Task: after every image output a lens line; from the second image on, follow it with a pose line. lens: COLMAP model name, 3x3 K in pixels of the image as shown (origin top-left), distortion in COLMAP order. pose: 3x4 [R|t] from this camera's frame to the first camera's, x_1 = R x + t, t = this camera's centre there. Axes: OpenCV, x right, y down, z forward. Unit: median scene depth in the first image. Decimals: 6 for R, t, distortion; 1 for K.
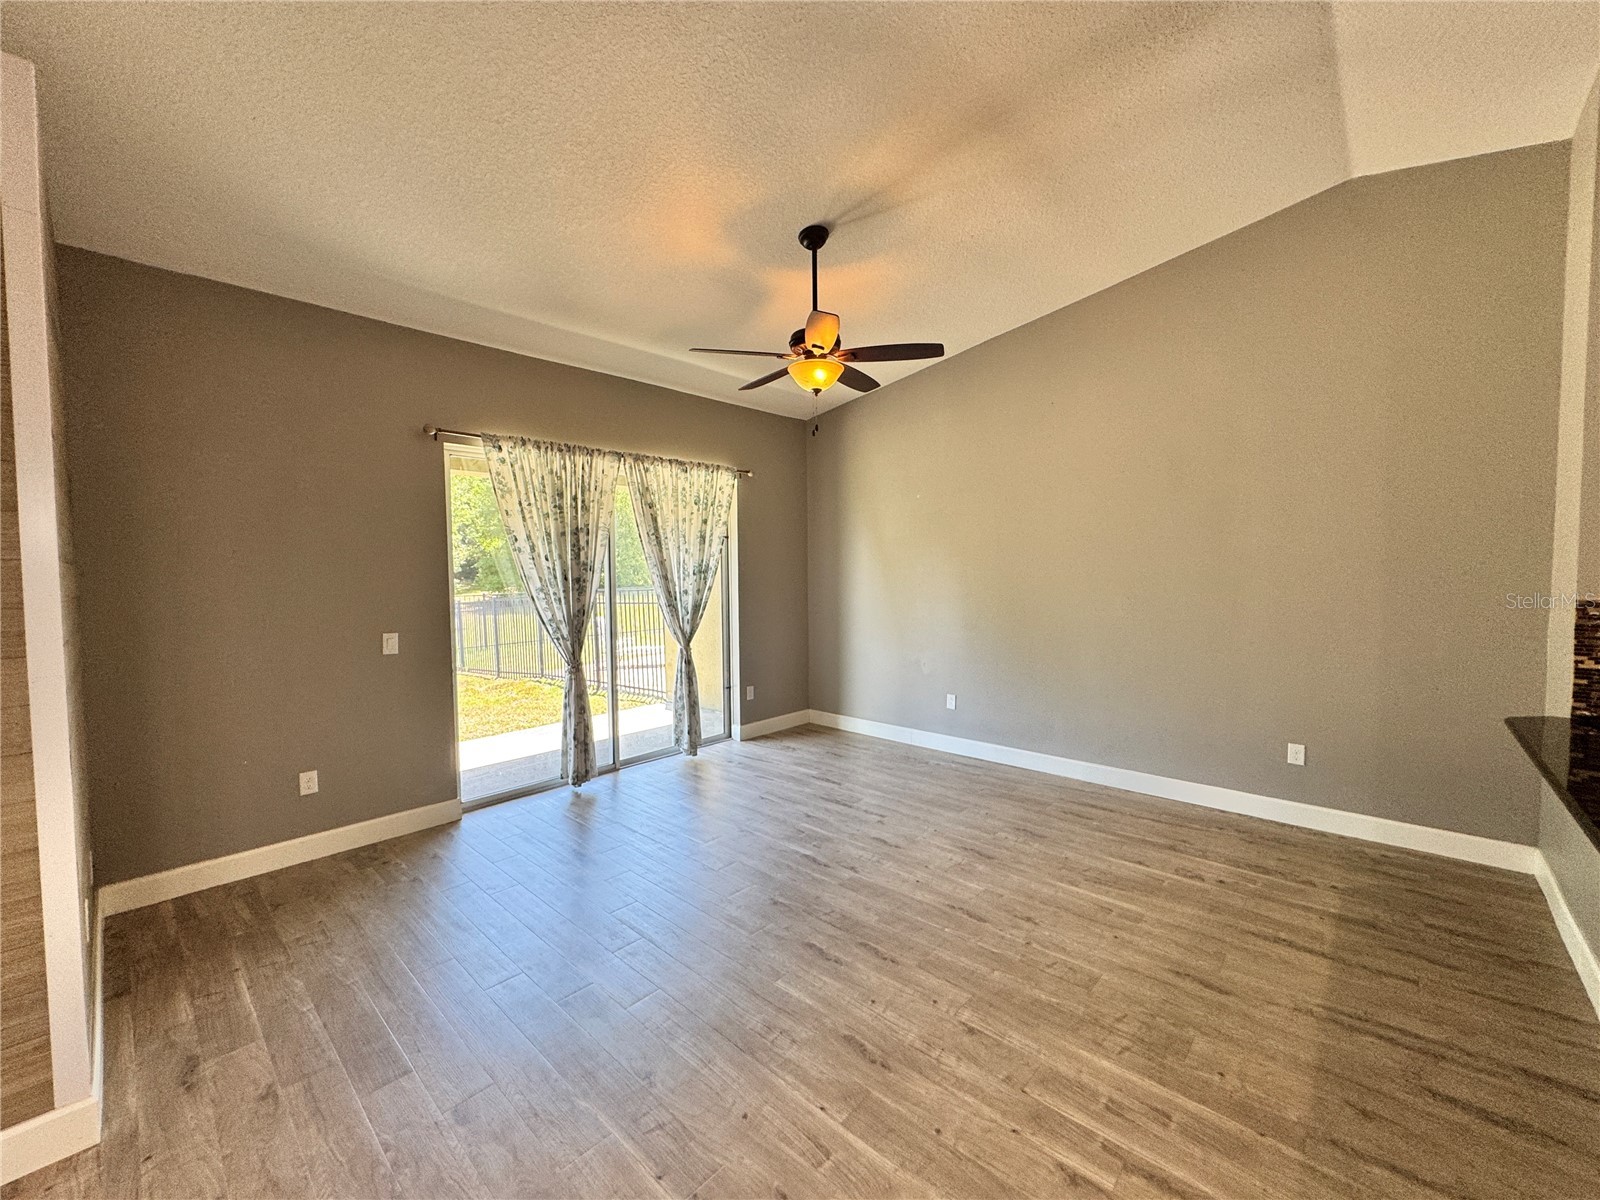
lens RADIAL K [[644.1, 0, 799.1], [0, 644.1, 600.4], [0, 0, 1]] dist [-0.001161, -0.000014]
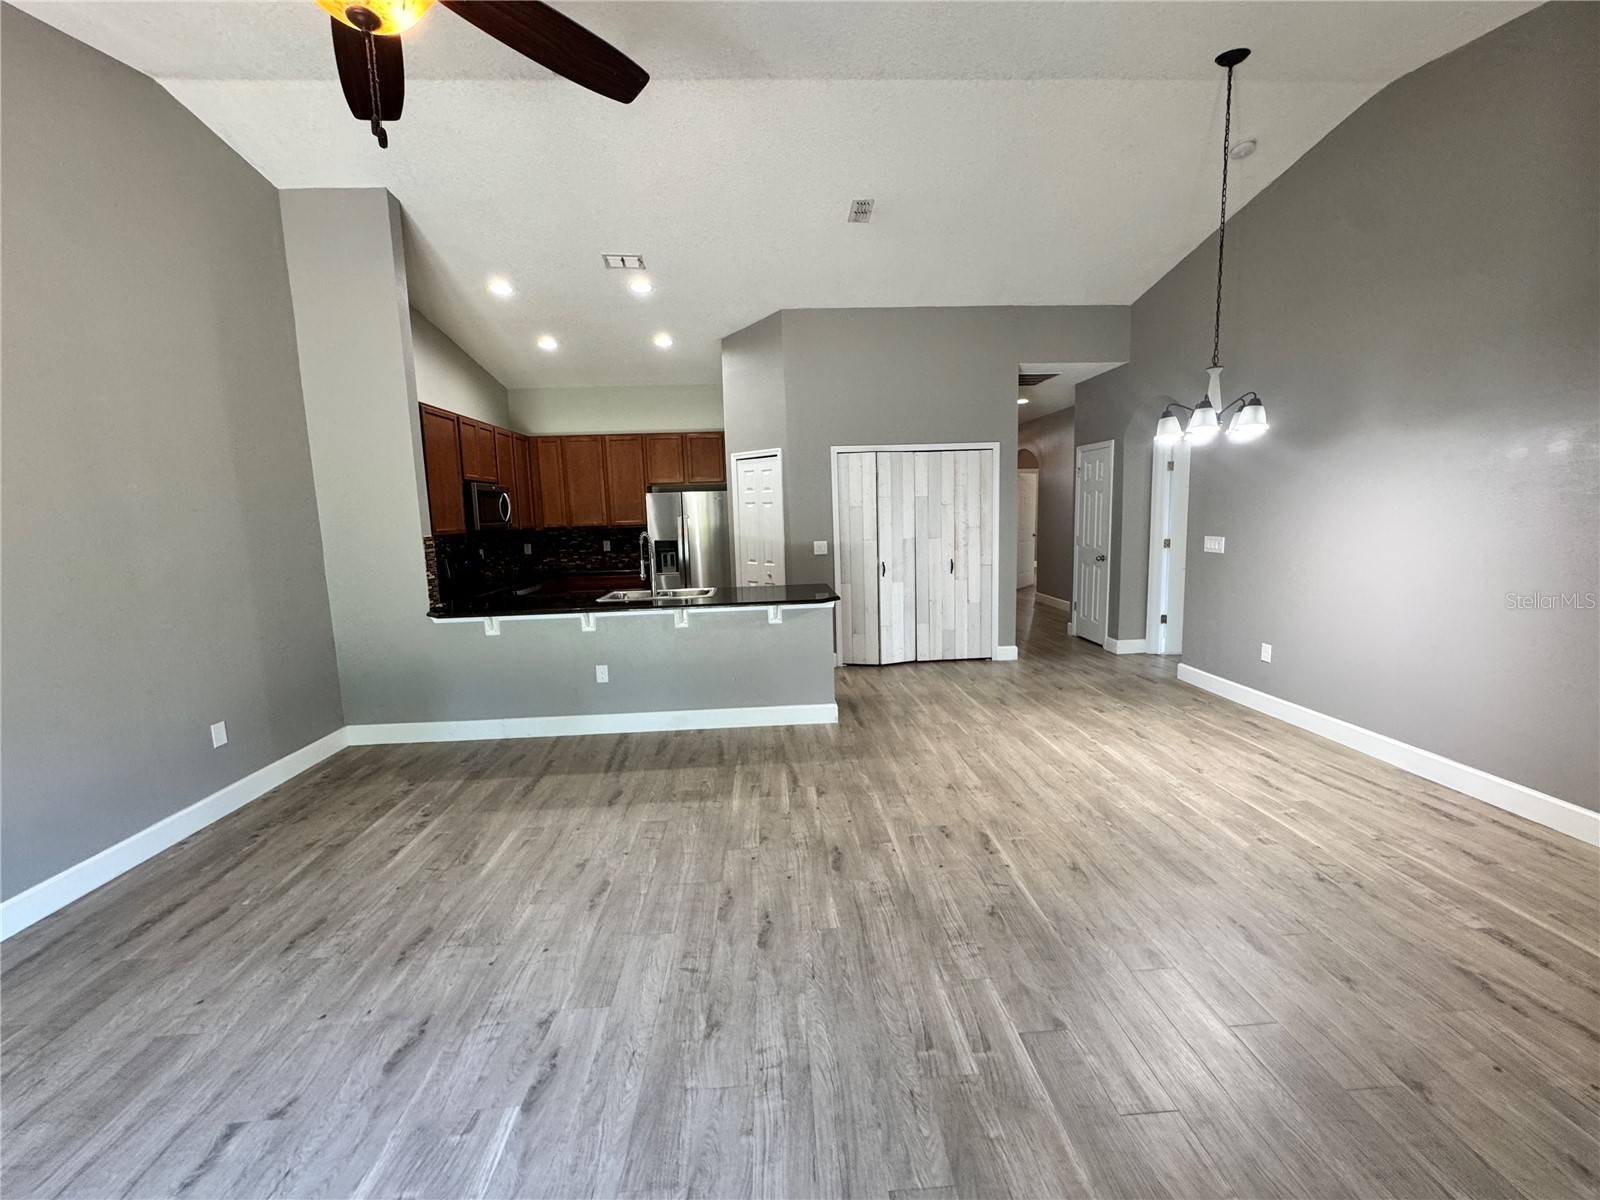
lens RADIAL K [[644.1, 0, 807.9], [0, 644.1, 597.7], [0, 0, 1]] dist [-0.001161, -0.000014]
pose [[-0.725991, -0.060109, 0.685072, -0.420245], [0.074216, 0.983507, 0.164943, -0.031133], [-0.683688, 0.170590, -0.709556, 1.084199]]
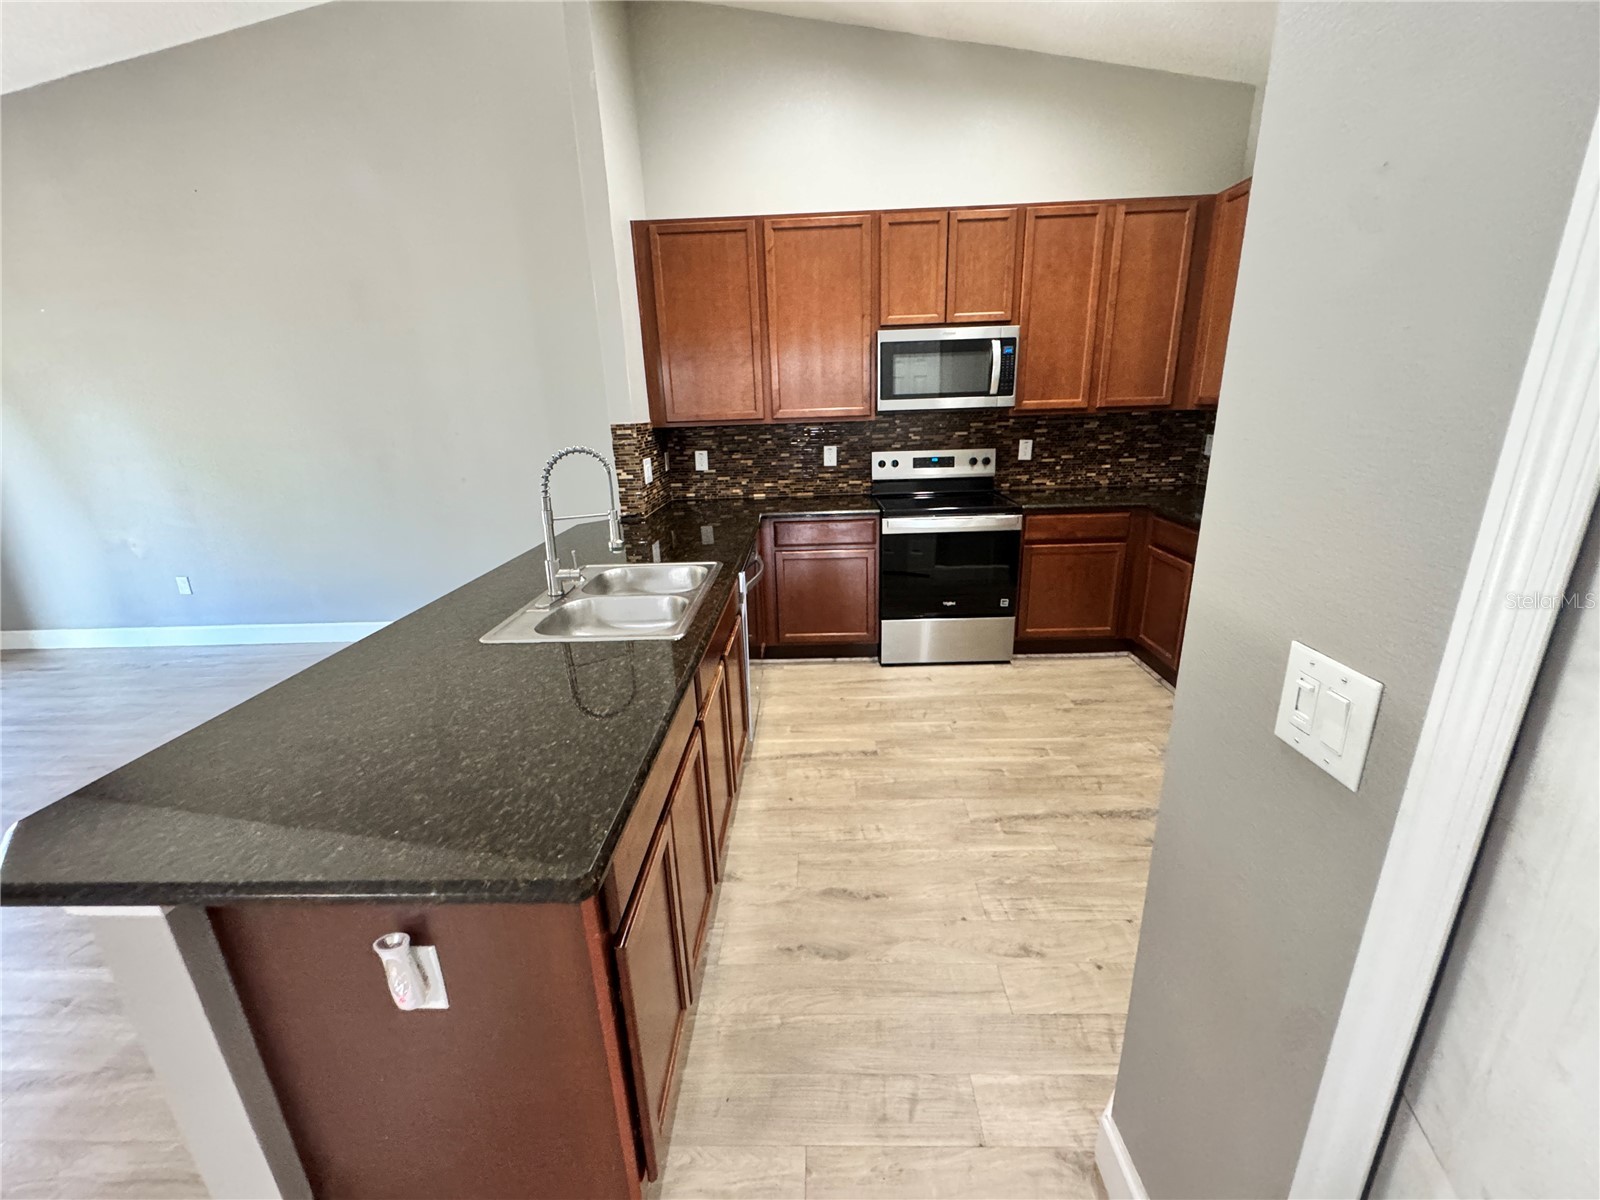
lens RADIAL K [[644.1, 0, 796.4], [0, 644.1, 601.9], [0, 0, 1]] dist [-0.001161, -0.000014]
pose [[0.748710, -0.214587, 0.627205, 0.449735], [0.061043, 0.964454, 0.257102, 0.023649], [-0.660082, -0.154208, 0.735195, -0.163932]]
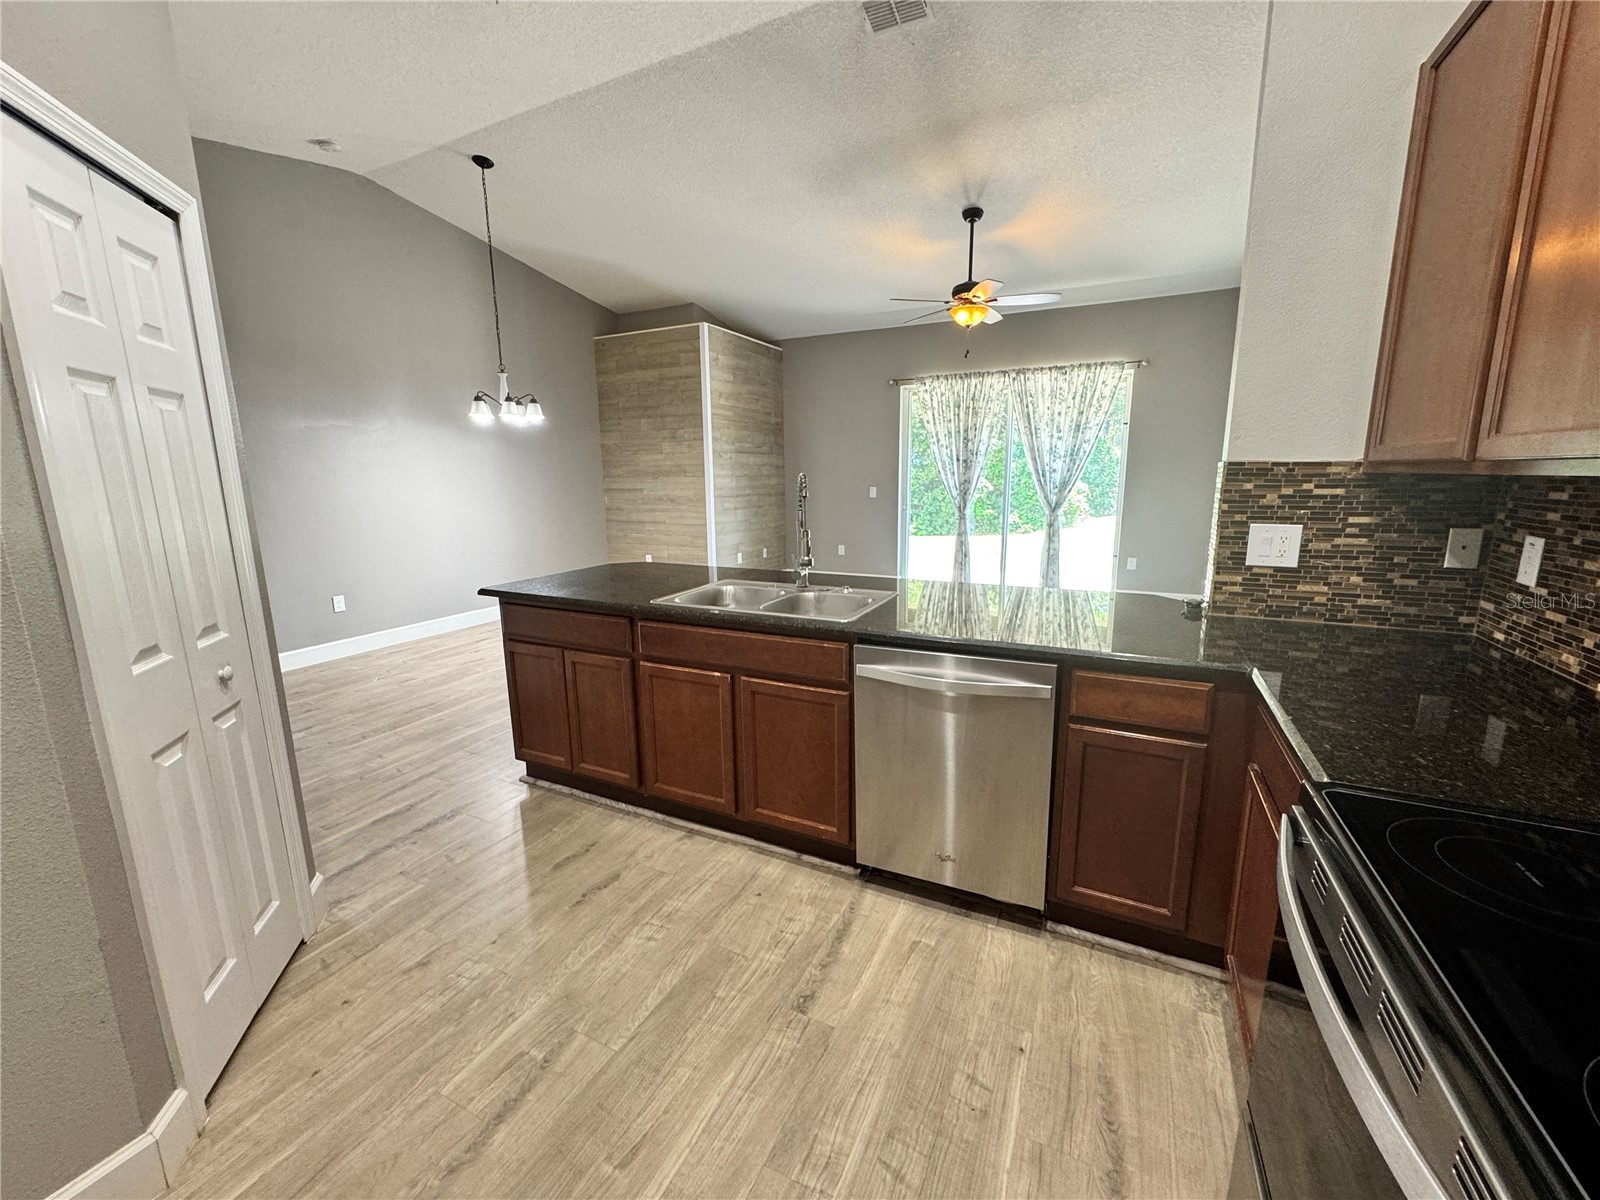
lens RADIAL K [[644.1, 0, 798.7], [0, 644.1, 596.6], [0, 0, 1]] dist [-0.001161, -0.000014]
pose [[0.281793, 0.188004, -0.940876, 1.348655], [-0.043044, 0.982105, 0.183351, 0.029165], [0.958509, -0.011168, 0.284842, 0.187851]]
